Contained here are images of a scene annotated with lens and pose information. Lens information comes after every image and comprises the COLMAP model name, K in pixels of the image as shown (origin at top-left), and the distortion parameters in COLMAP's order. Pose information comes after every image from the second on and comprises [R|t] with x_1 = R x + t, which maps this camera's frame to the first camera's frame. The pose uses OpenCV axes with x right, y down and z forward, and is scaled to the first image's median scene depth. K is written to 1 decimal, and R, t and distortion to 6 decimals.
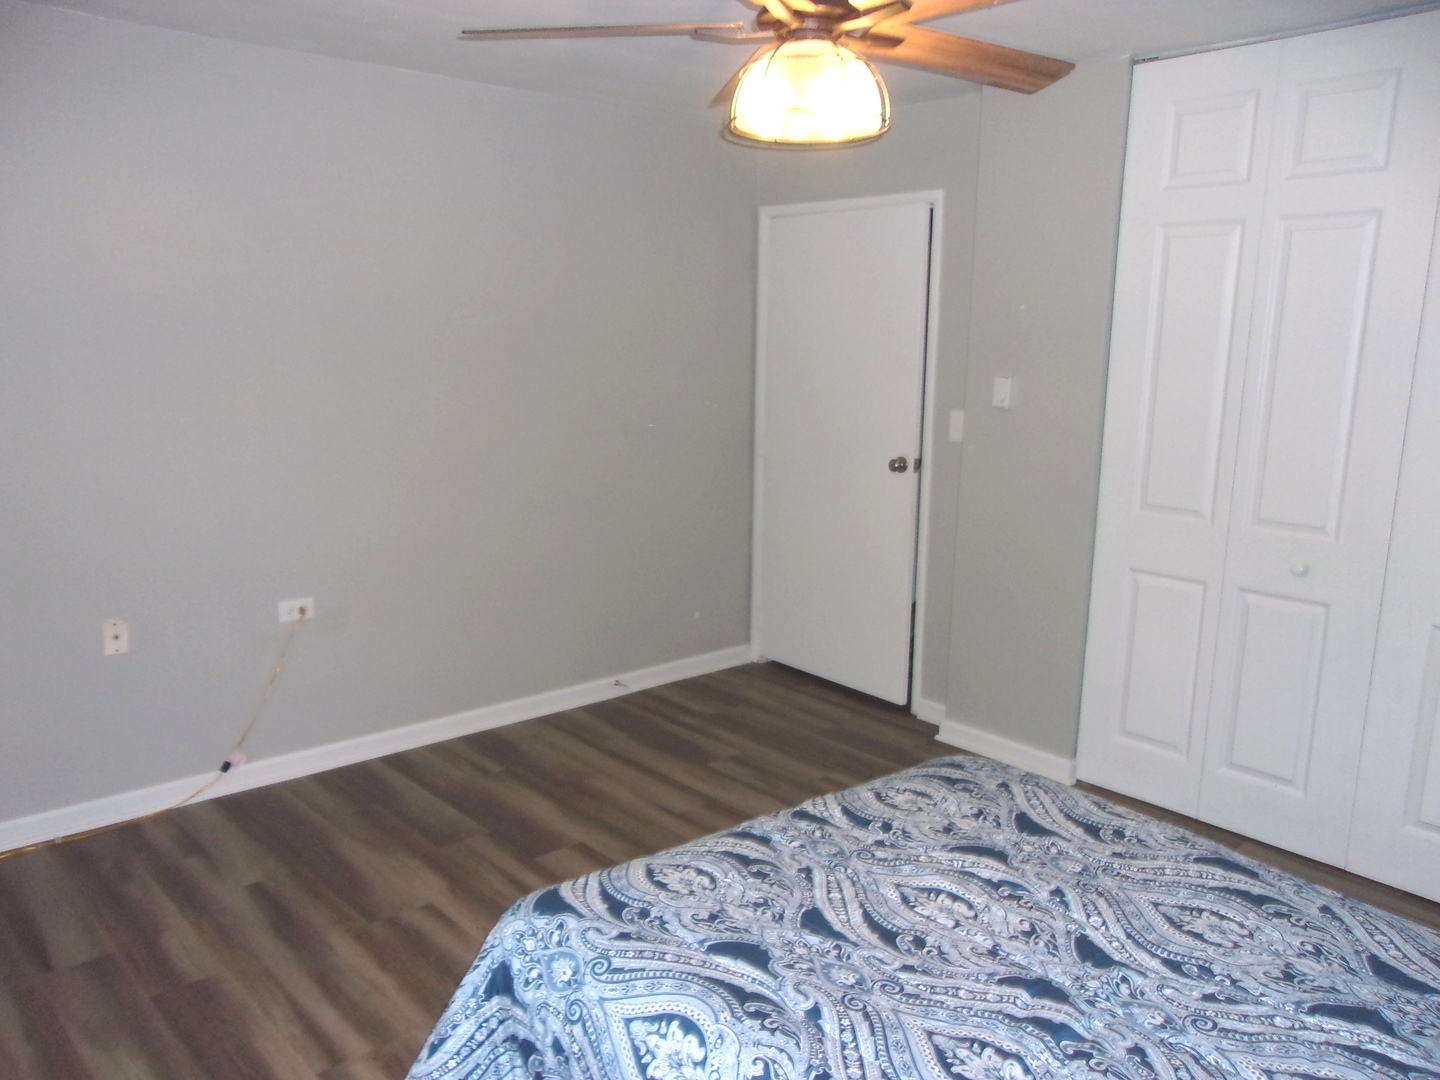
lens RADIAL K [[1157.3, 0, 720.0], [0, 1157.3, 540.0], [0, 0, 1]] dist [-0.001387, 0.000096]
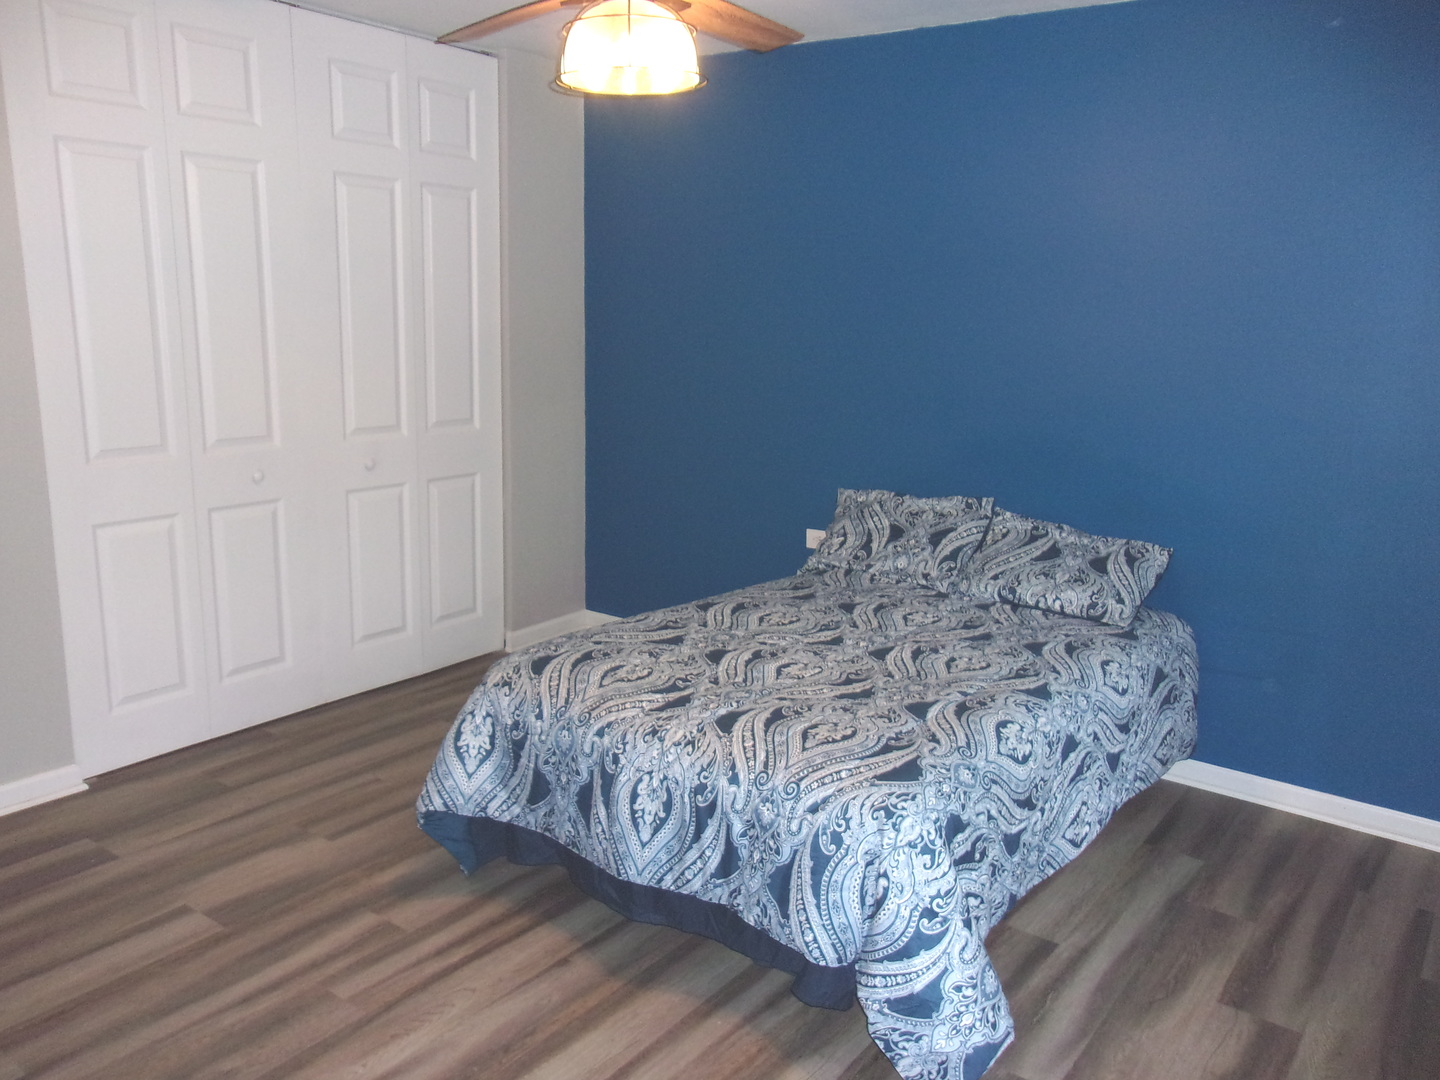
lens RADIAL K [[1157.3, 0, 720.0], [0, 1157.3, 540.0], [0, 0, 1]] dist [-0.001387, 0.000096]
pose [[-0.200052, -0.237820, 0.950485, -1.201778], [0.153938, 0.950418, 0.270203, -0.267045], [-0.967617, 0.200370, -0.153523, 1.343875]]
